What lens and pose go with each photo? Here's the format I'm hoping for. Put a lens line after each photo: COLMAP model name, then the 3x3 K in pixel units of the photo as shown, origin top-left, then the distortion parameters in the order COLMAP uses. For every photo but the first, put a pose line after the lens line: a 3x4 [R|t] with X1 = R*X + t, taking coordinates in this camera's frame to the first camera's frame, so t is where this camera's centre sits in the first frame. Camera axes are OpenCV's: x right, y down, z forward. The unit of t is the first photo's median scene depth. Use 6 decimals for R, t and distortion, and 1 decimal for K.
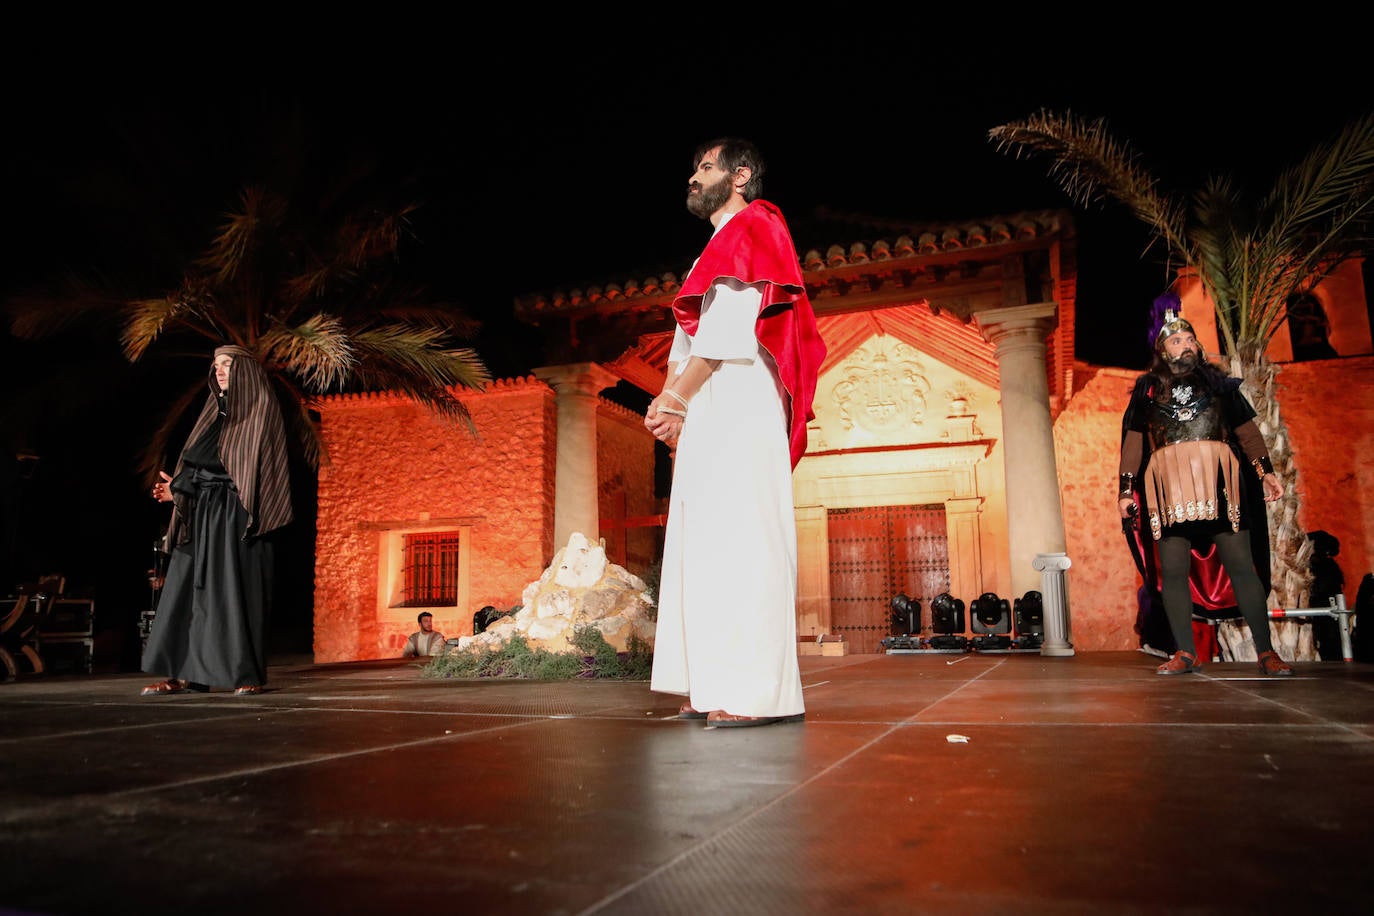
lens RADIAL K [[962.7, 0, 695.9], [0, 962.7, 466.8], [0, 0, 1]] dist [-0.094445, 0.077563]
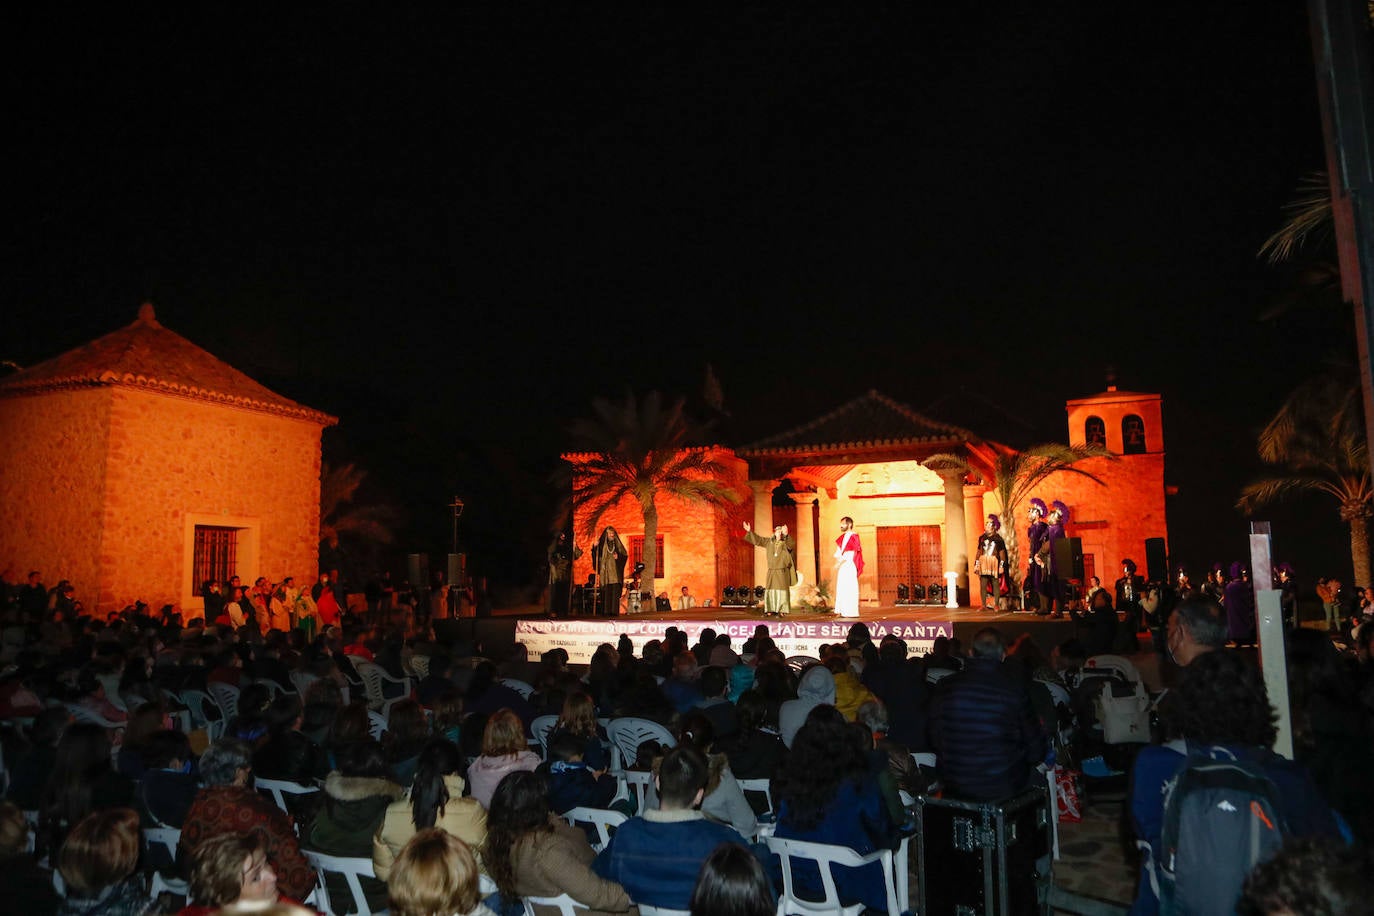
lens RADIAL K [[962.7, 0, 695.9], [0, 962.7, 466.8], [0, 0, 1]] dist [-0.094445, 0.077563]
pose [[0.998327, -0.002923, -0.057749, -0.104864], [0.005877, 0.998679, 0.051043, -0.173314], [0.057523, -0.051297, 0.997025, -0.873861]]
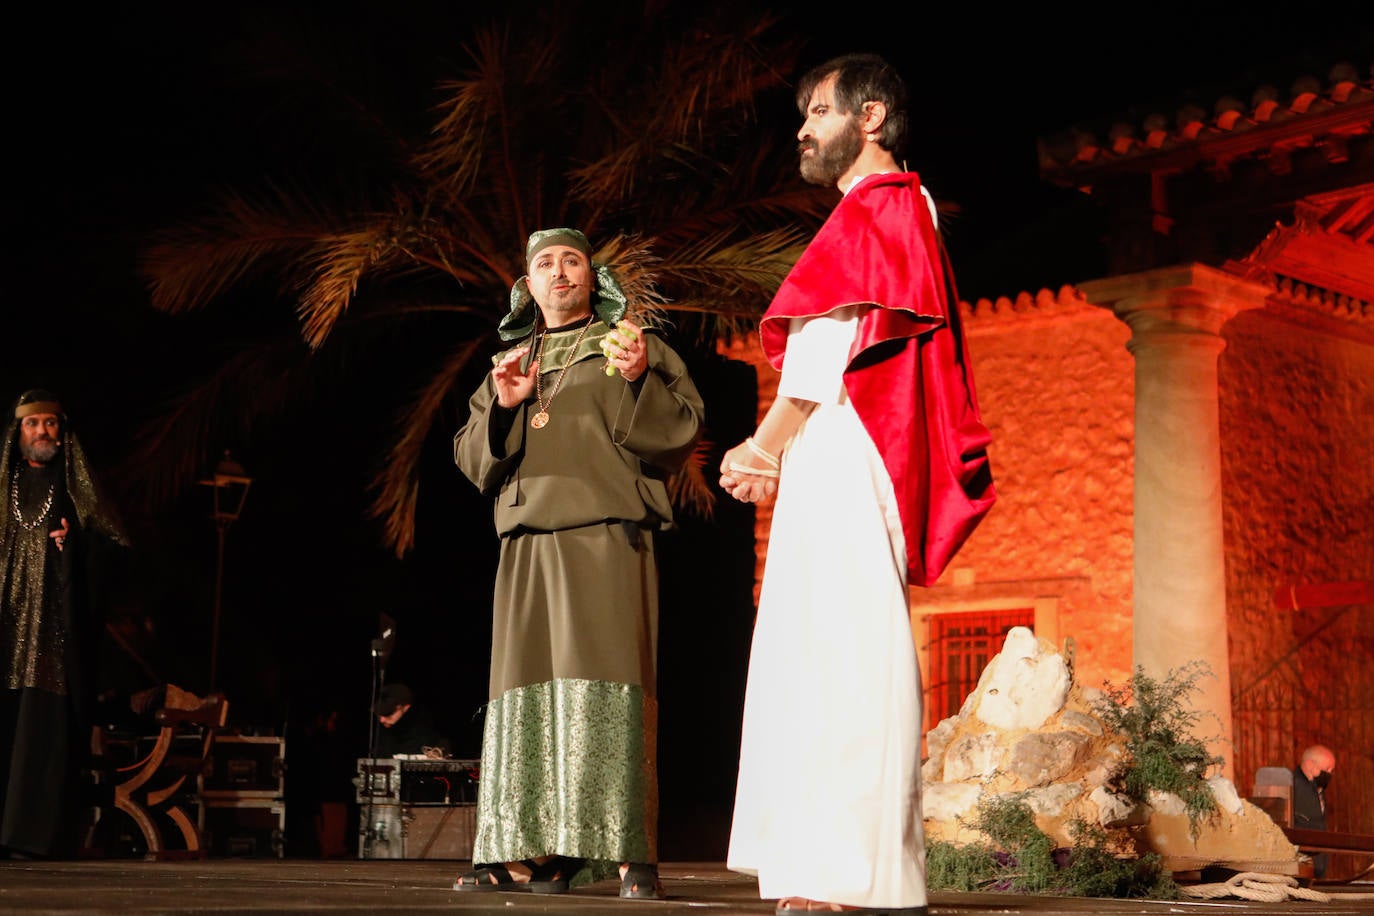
lens RADIAL K [[2272.1, 0, 709.5], [0, 2272.1, 458.4], [0, 0, 1]] dist [0.092121, 0.065953]
pose [[0.905763, -0.029135, -0.422781, 0.096708], [0.031344, 0.999507, -0.001729, -0.010992], [0.422623, -0.011685, 0.906230, -0.088100]]
